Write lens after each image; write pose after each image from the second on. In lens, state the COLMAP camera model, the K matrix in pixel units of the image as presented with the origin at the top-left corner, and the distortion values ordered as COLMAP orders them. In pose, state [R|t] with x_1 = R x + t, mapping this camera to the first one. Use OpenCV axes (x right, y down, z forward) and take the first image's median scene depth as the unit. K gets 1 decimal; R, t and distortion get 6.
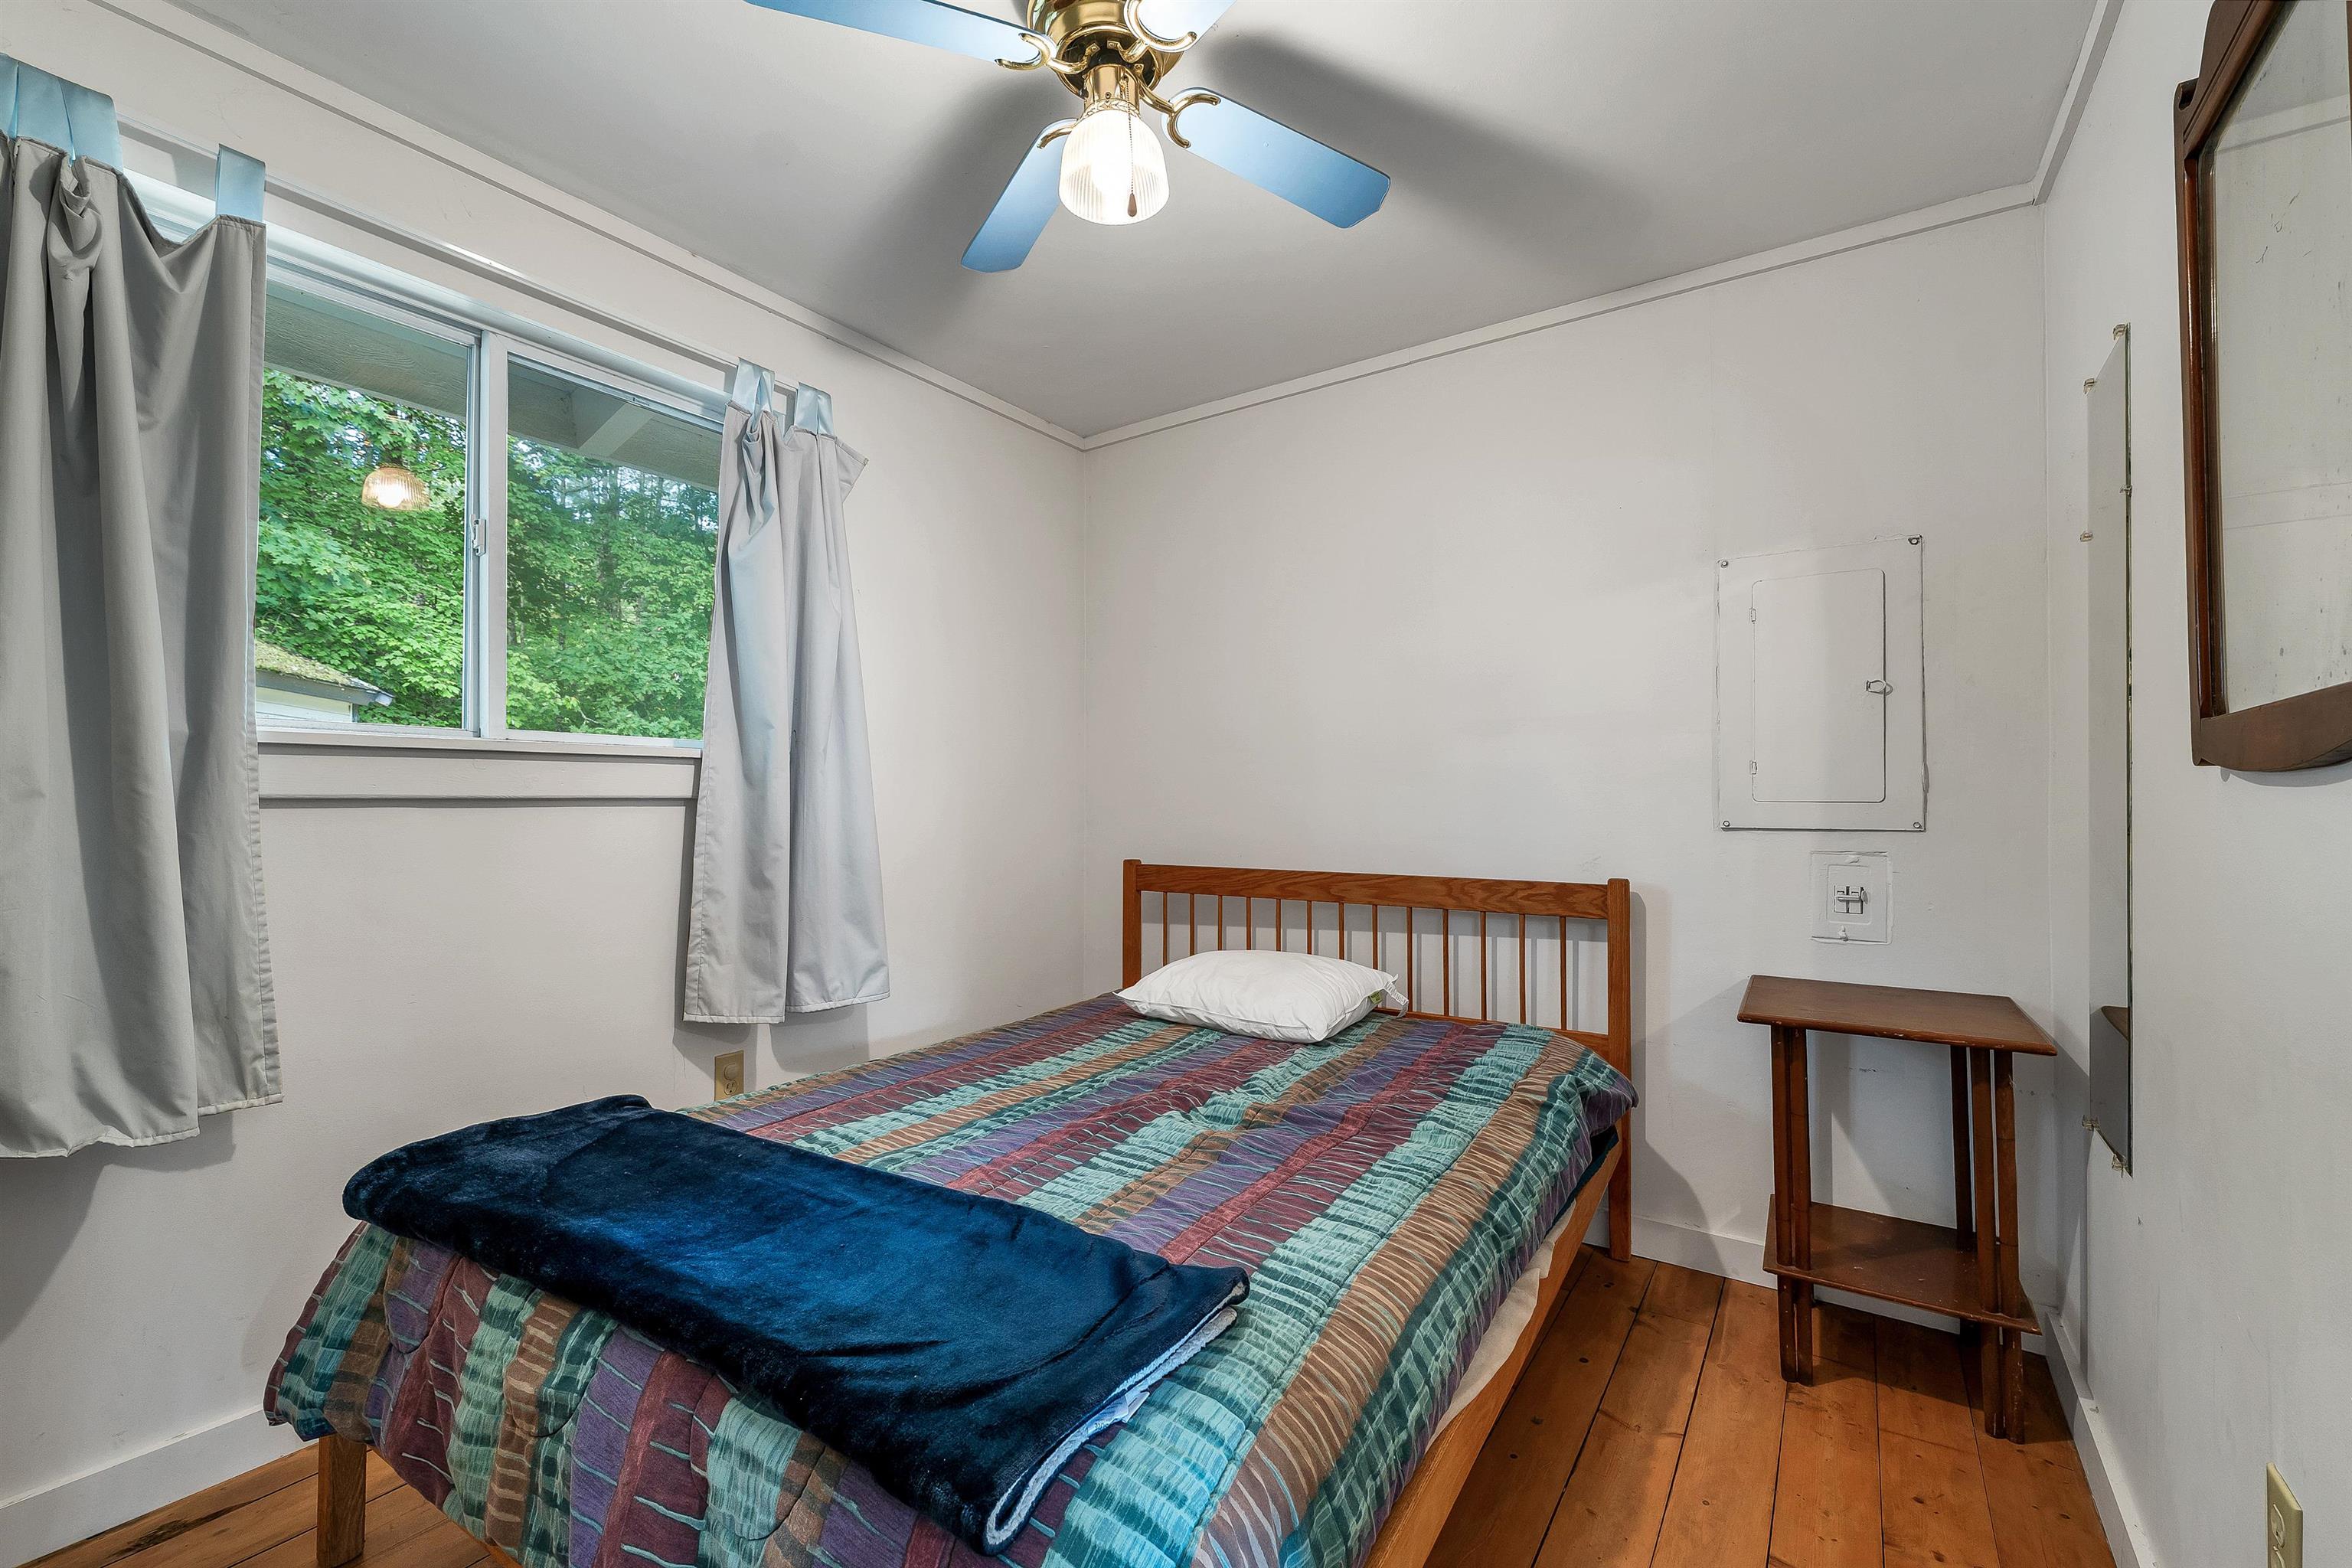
lens RADIAL K [[969.0, 0, 1173.9], [0, 969.0, 798.1], [0, 0, 1]] dist [0.000897, -0.000409]
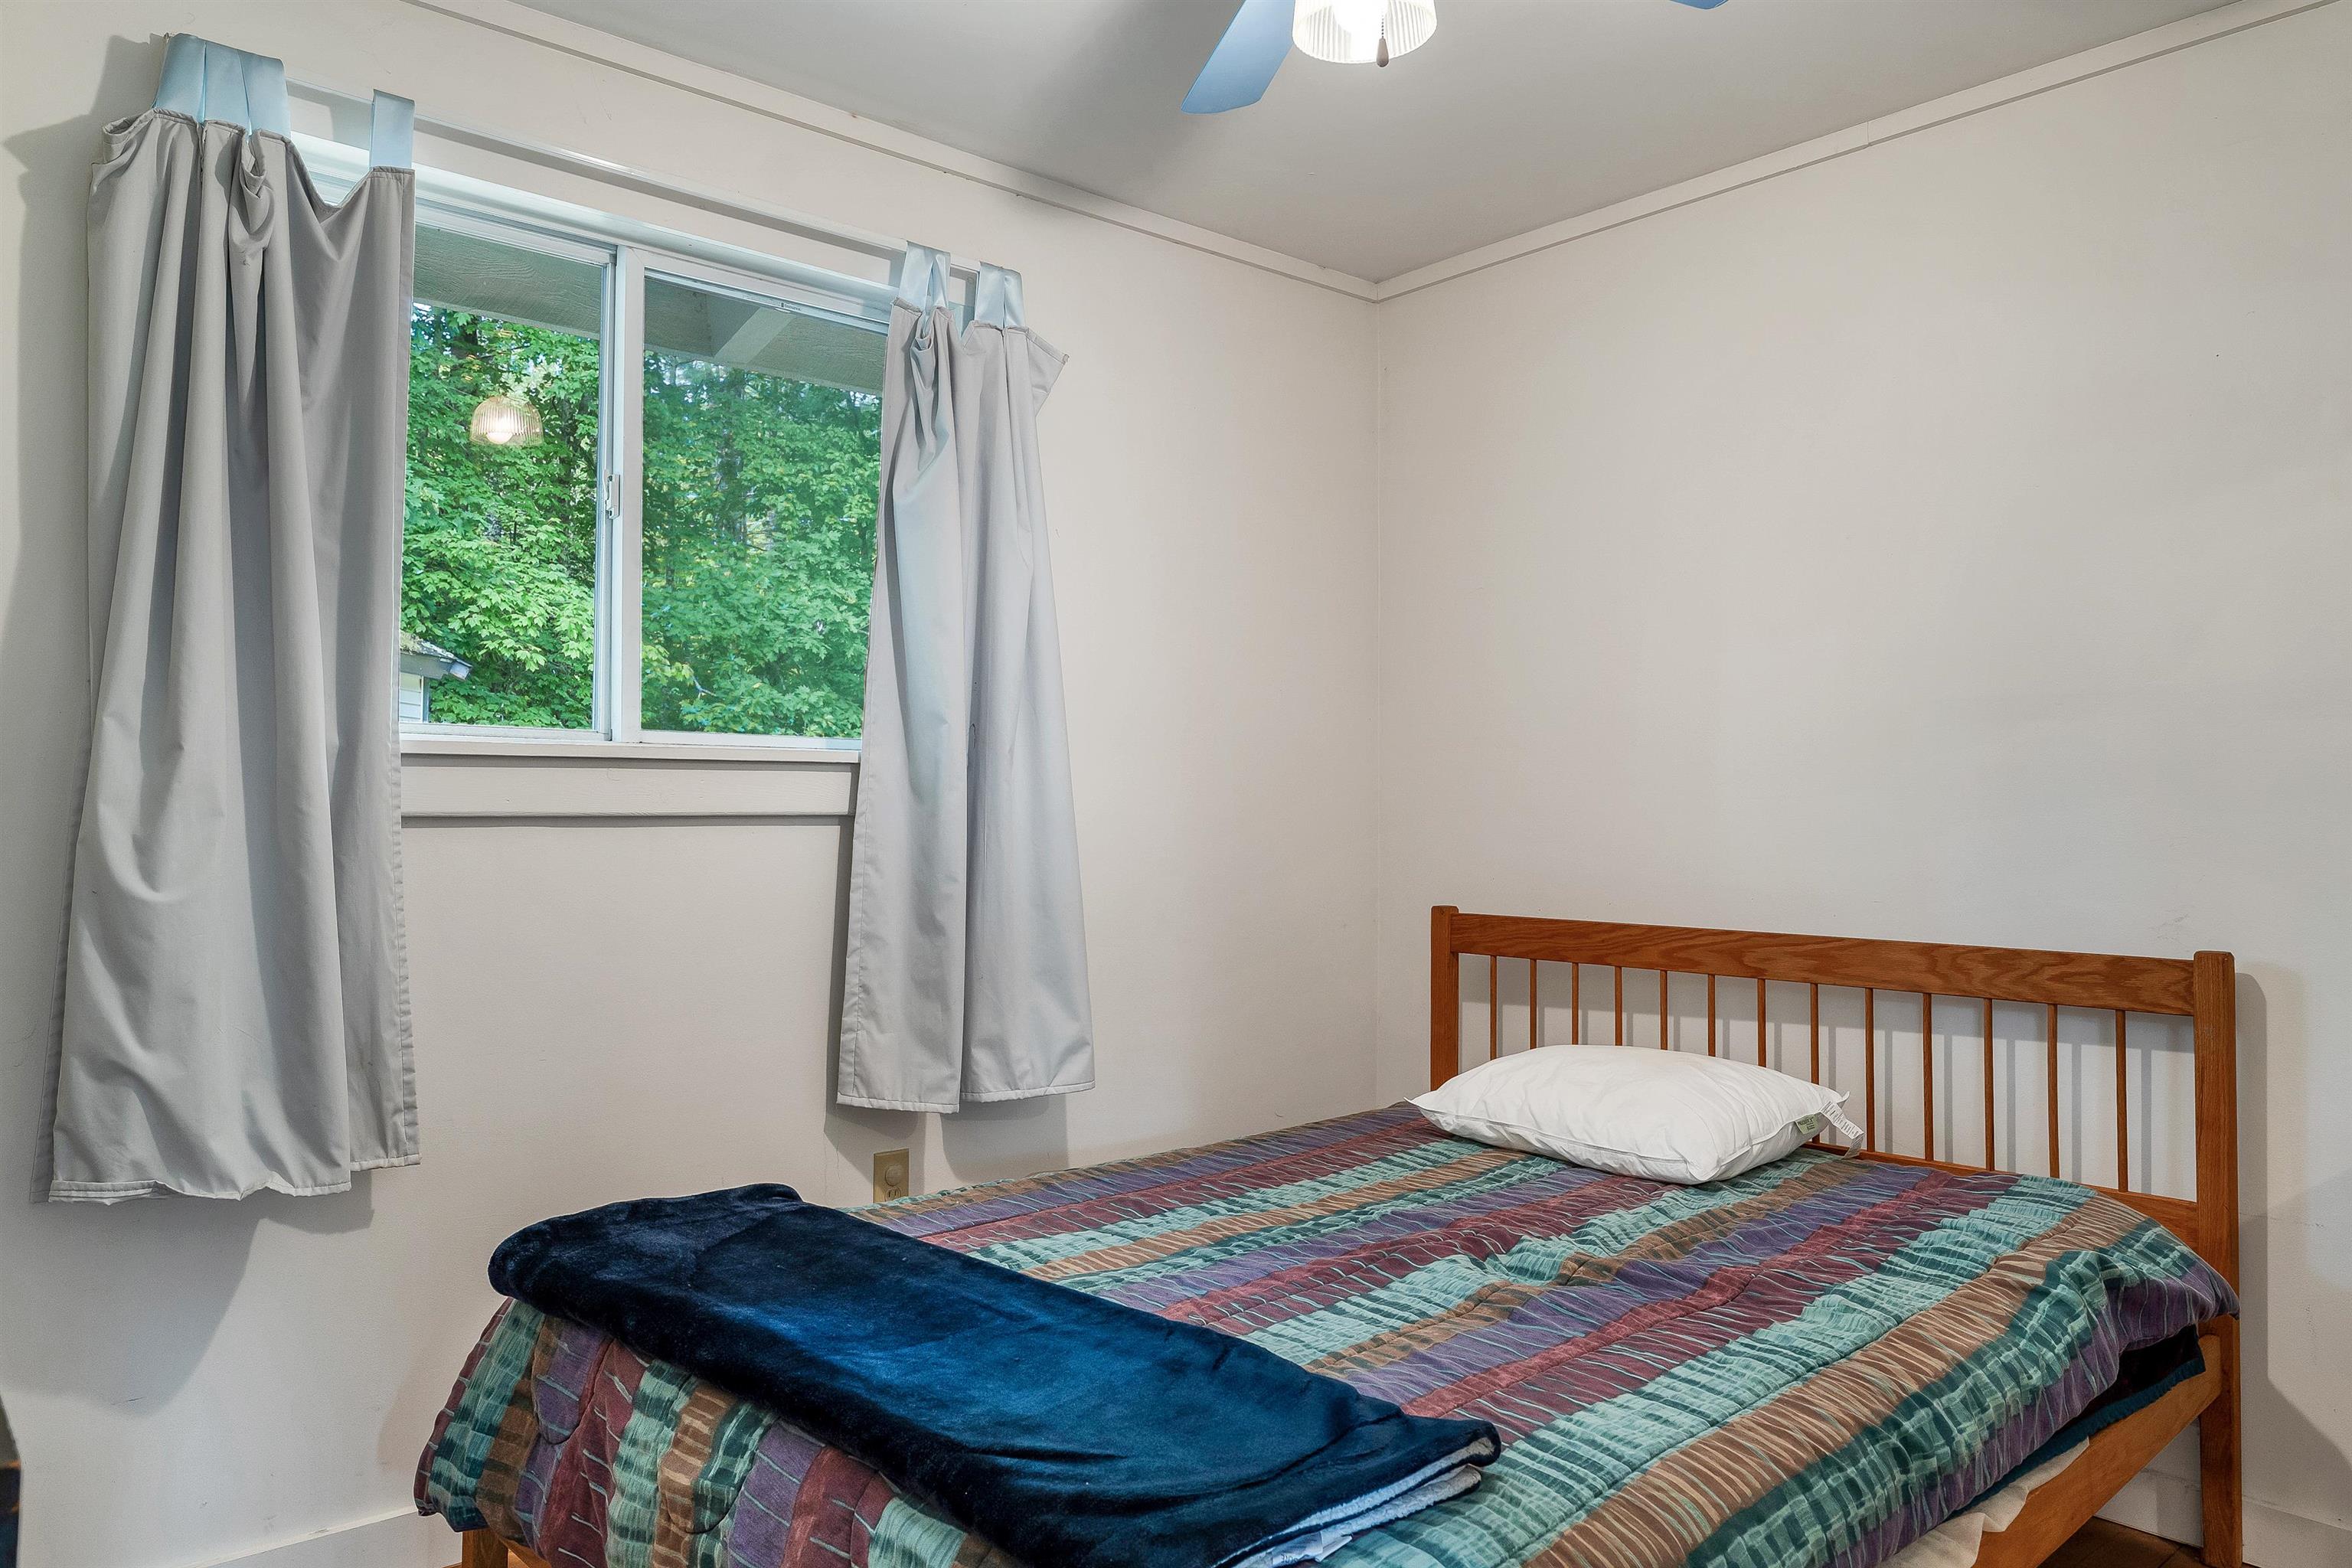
lens RADIAL K [[1597.0, 0, 1172.3], [0, 1597.0, 786.4], [0, 0, 1]] dist [0.001422, -0.007787]
pose [[0.967509, -0.000341, -0.252837, 0.101206], [-0.002755, 0.999925, -0.011893, -0.012033], [0.252822, 0.012204, 0.967436, -0.226303]]
